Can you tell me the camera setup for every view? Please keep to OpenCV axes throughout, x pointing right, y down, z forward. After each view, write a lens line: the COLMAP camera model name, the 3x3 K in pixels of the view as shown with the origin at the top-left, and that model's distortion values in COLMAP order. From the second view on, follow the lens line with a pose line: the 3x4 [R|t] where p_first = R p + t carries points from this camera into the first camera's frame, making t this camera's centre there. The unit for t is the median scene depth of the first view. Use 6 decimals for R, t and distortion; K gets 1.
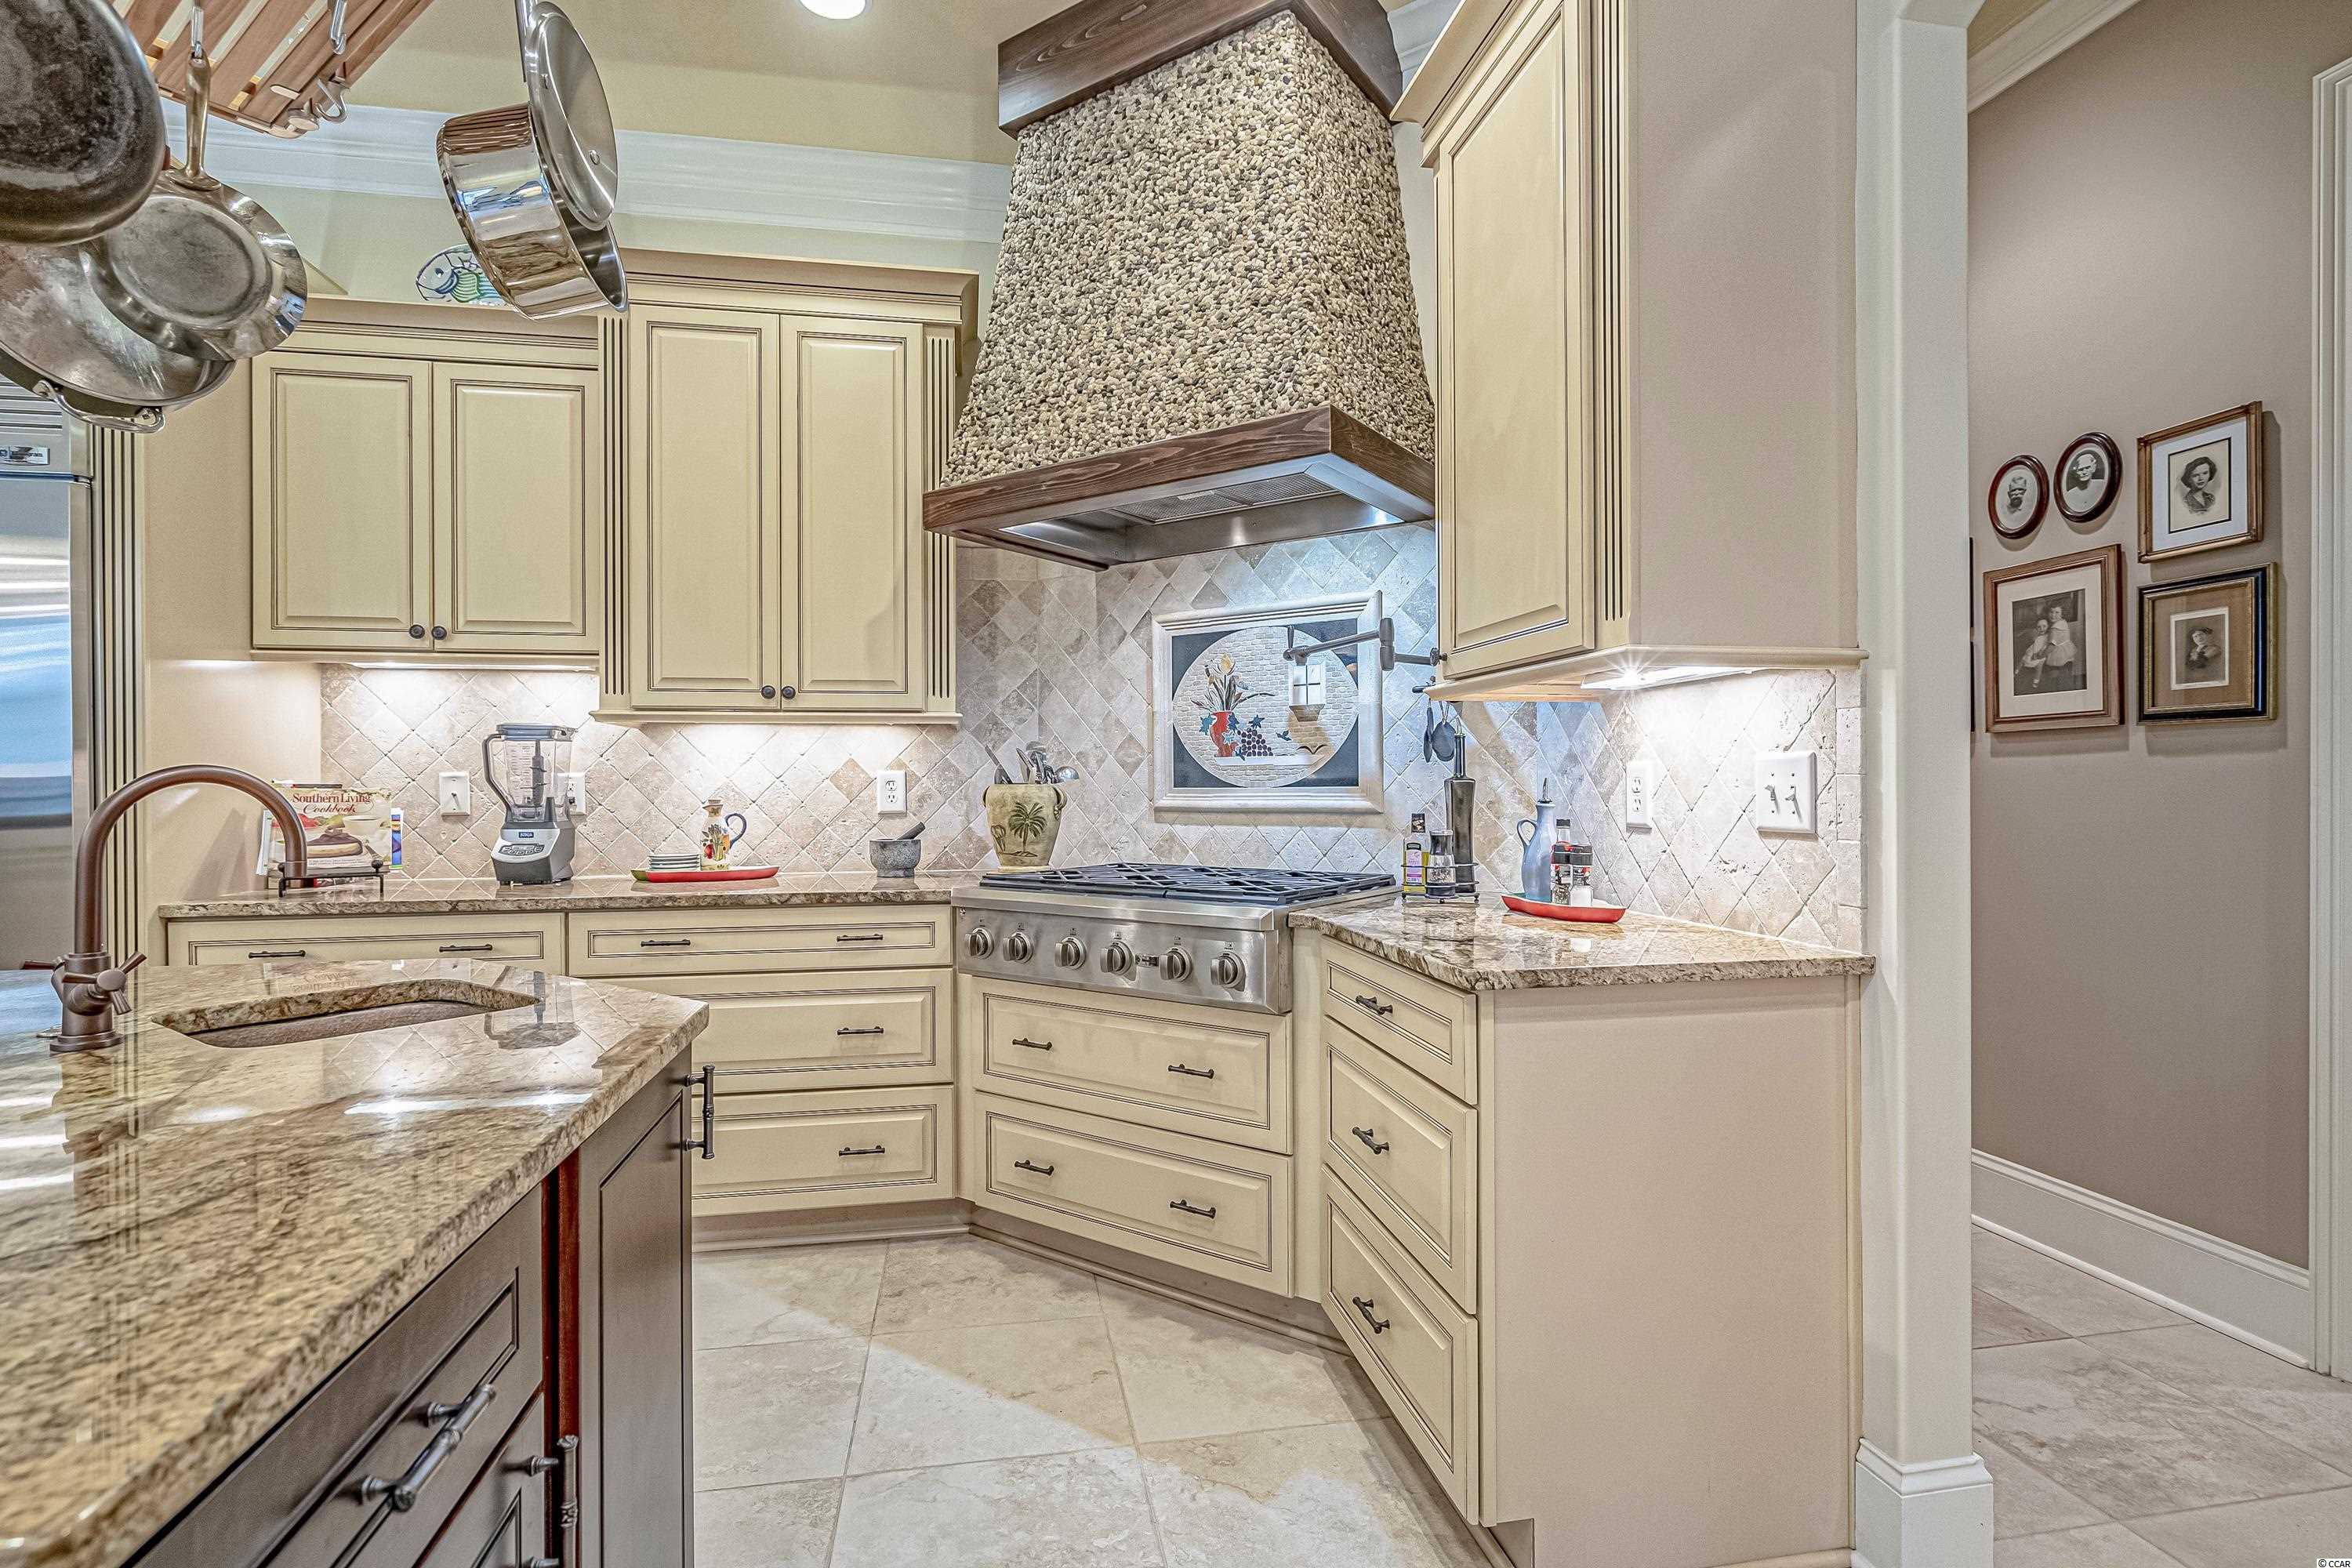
lens RADIAL K [[1129.4, 0, 1169.9], [0, 1129.4, 784.9], [0, 0, 1]] dist [-0.002607, 0.002172]
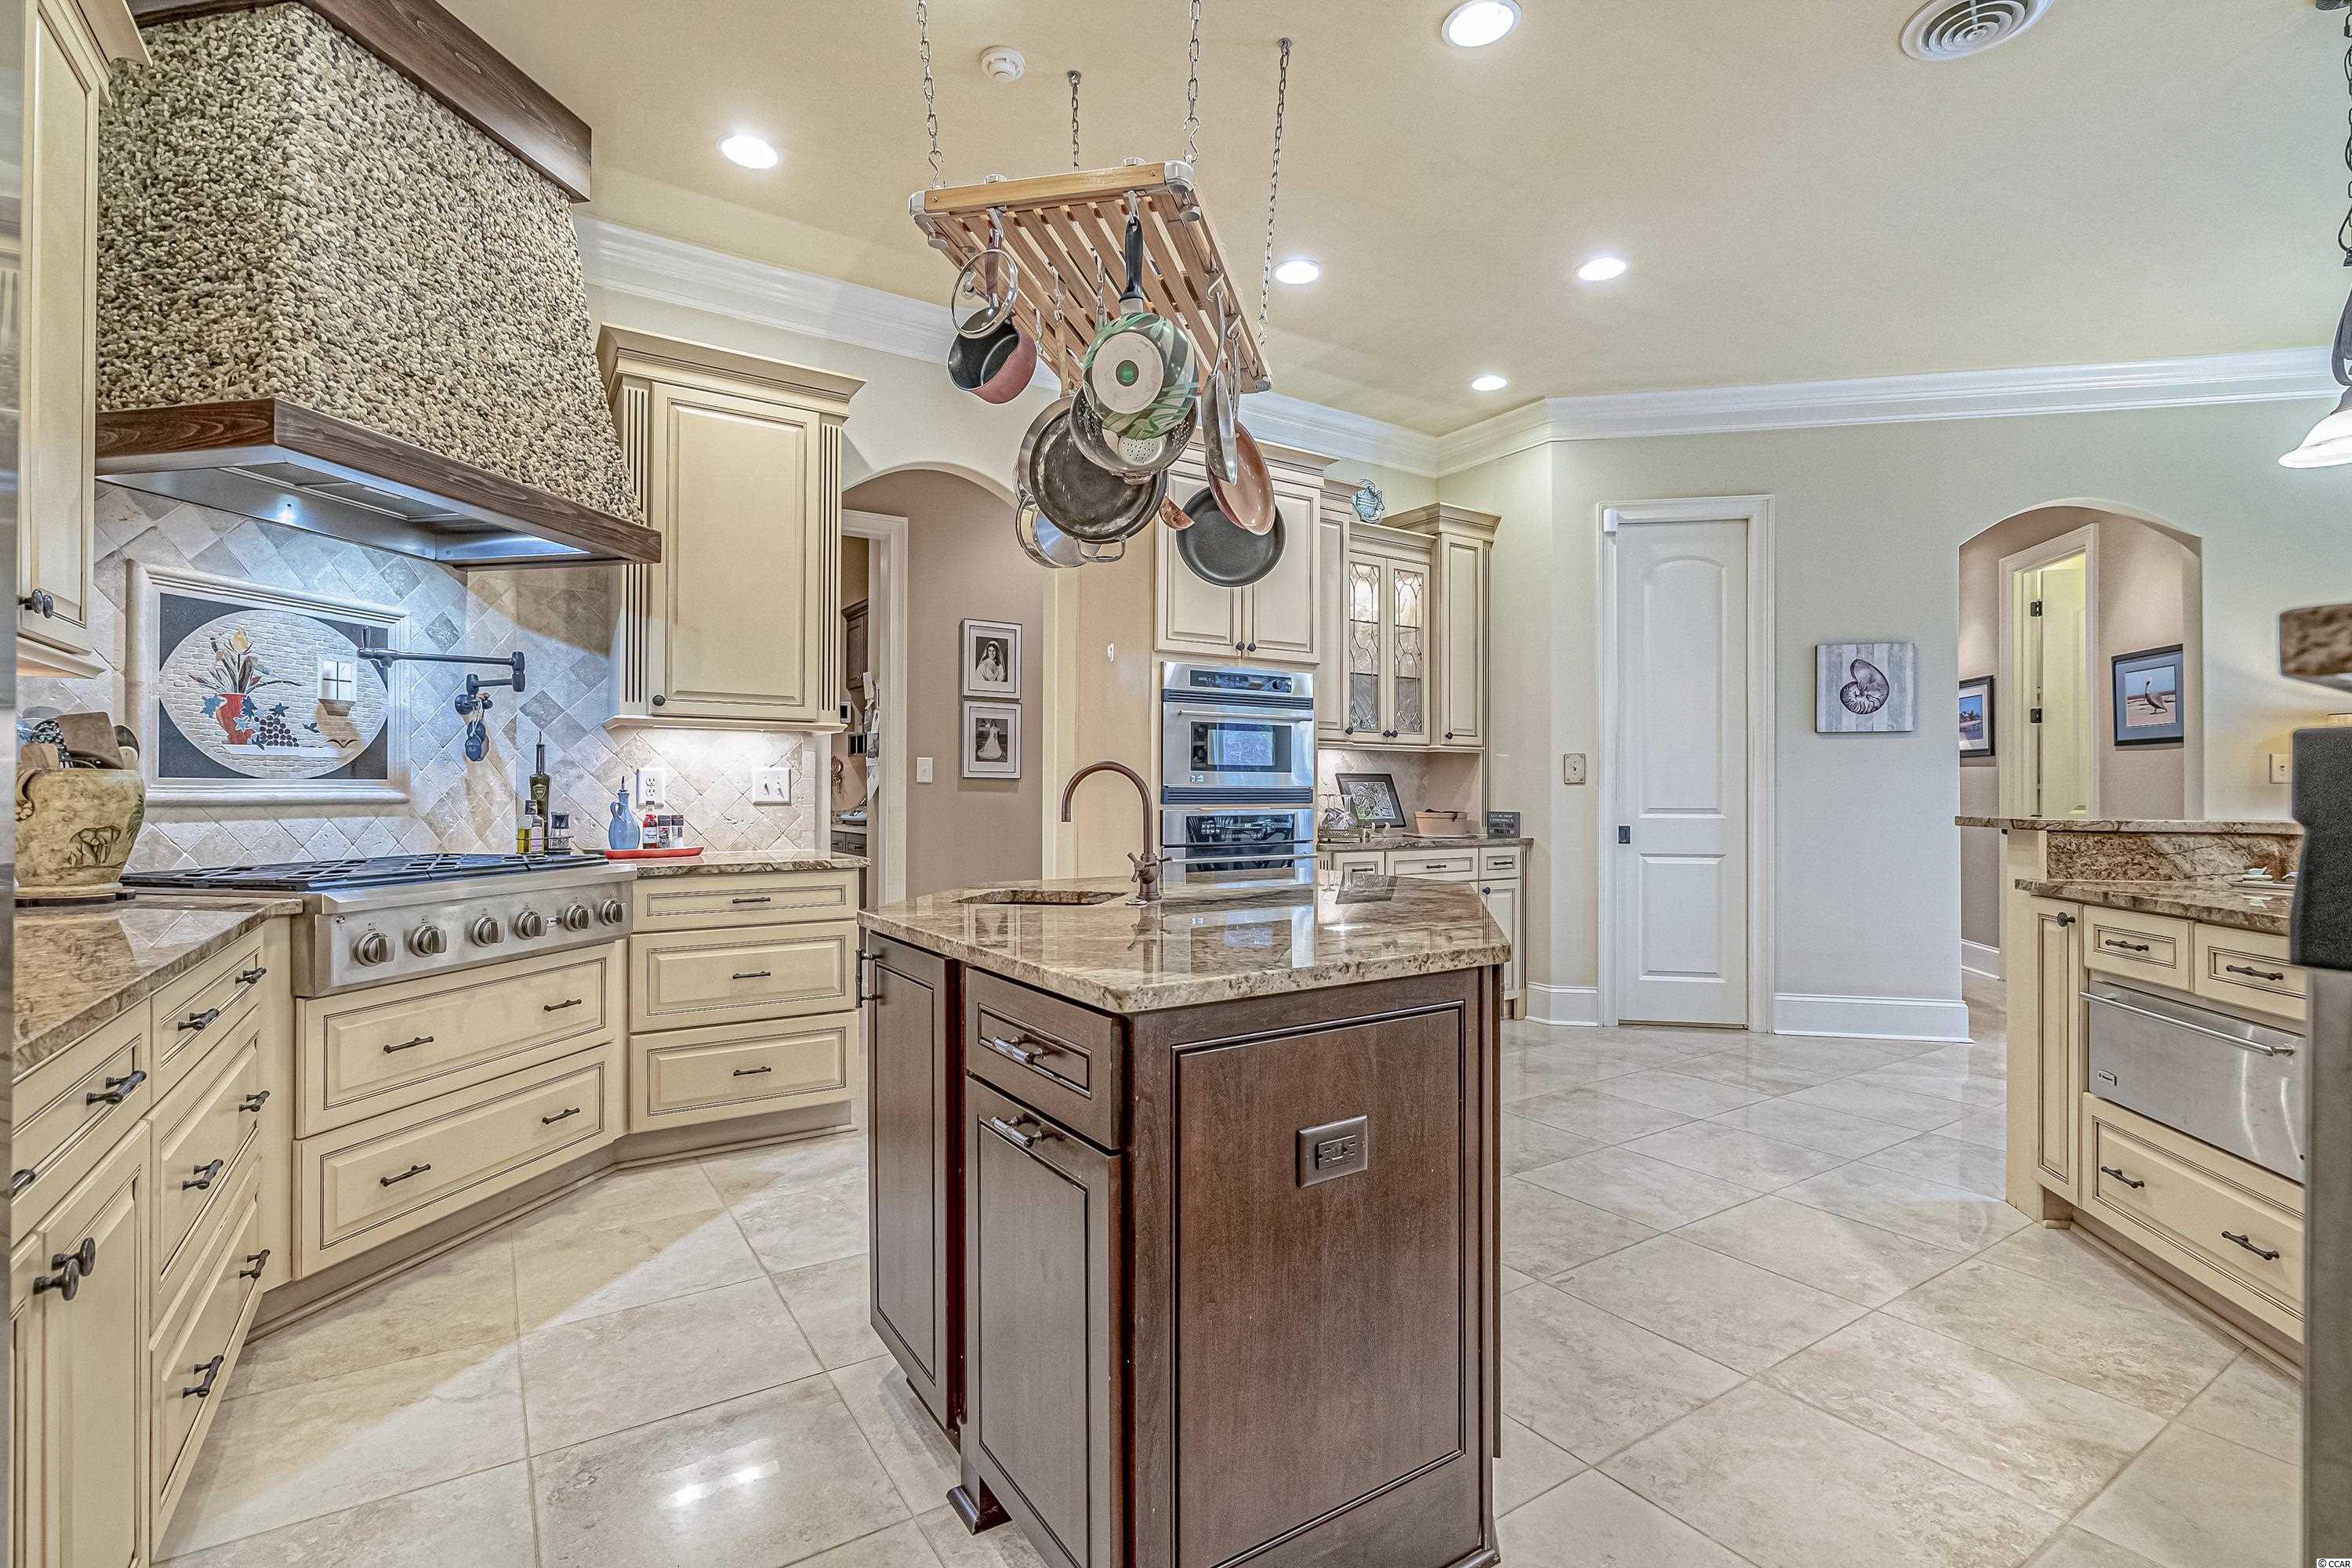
lens RADIAL K [[1086.9, 0, 1185.1], [0, 1086.9, 781.4], [0, 0, 1]] dist [-0.005601, 0.002298]
pose [[-0.407428, 0.012312, 0.913154, -1.107461], [-0.000588, 0.999905, -0.013744, 0.017195], [-0.913237, -0.006137, -0.407383, 0.698089]]
